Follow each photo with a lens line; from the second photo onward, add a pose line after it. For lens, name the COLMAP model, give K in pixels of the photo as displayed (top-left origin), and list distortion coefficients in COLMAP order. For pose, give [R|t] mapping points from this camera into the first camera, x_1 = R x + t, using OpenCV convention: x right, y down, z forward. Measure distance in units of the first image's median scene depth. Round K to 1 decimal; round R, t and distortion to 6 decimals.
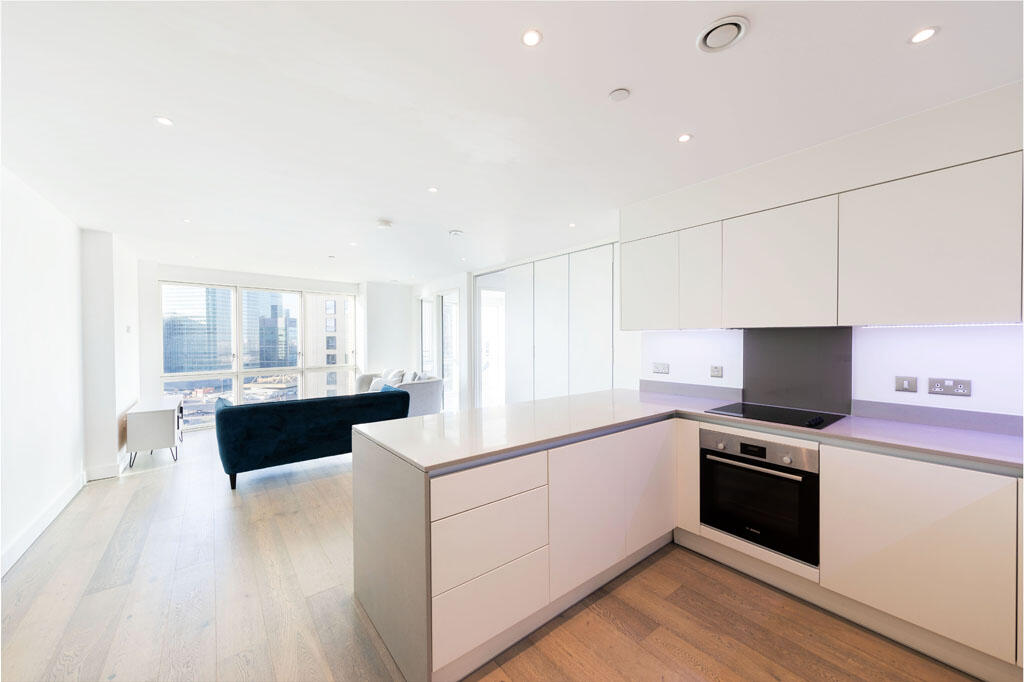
lens RADIAL K [[380.2, 0, 512.0], [0, 380.2, 347.4], [0, 0, 1]] dist [0.000202, 0.000180]
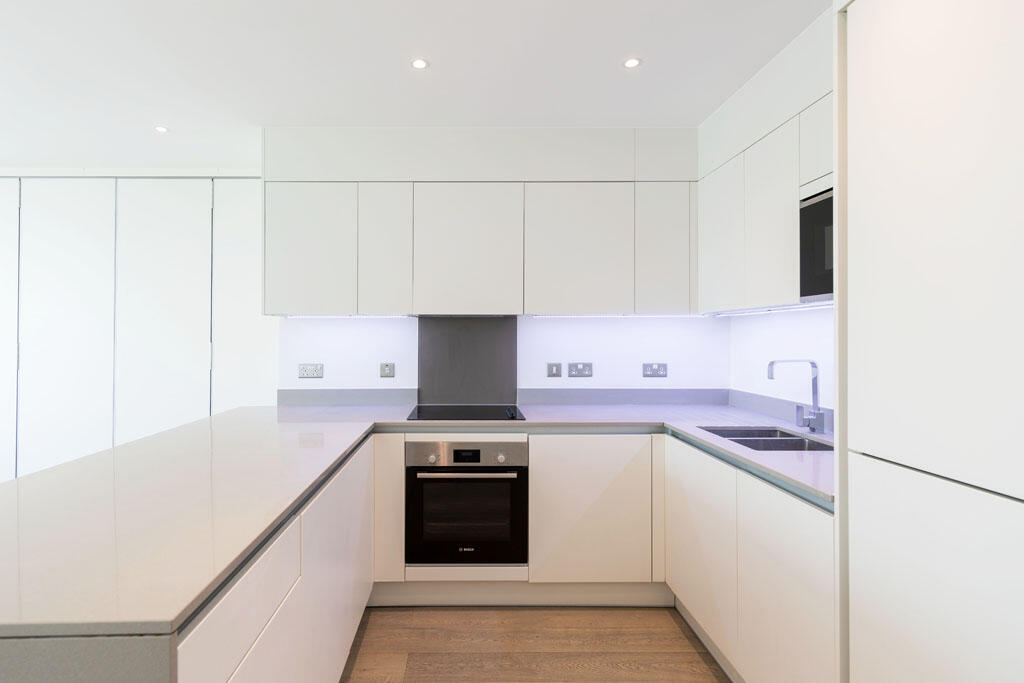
lens RADIAL K [[519.4, 0, 510.2], [0, 519.4, 332.9], [0, 0, 1]] dist [-0.004217, 0.000044]
pose [[0.617718, 0.001326, 0.786399, -0.215245], [0.019802, 0.999655, -0.017239, 0.014512], [-0.786150, 0.026221, 0.617479, 0.181019]]
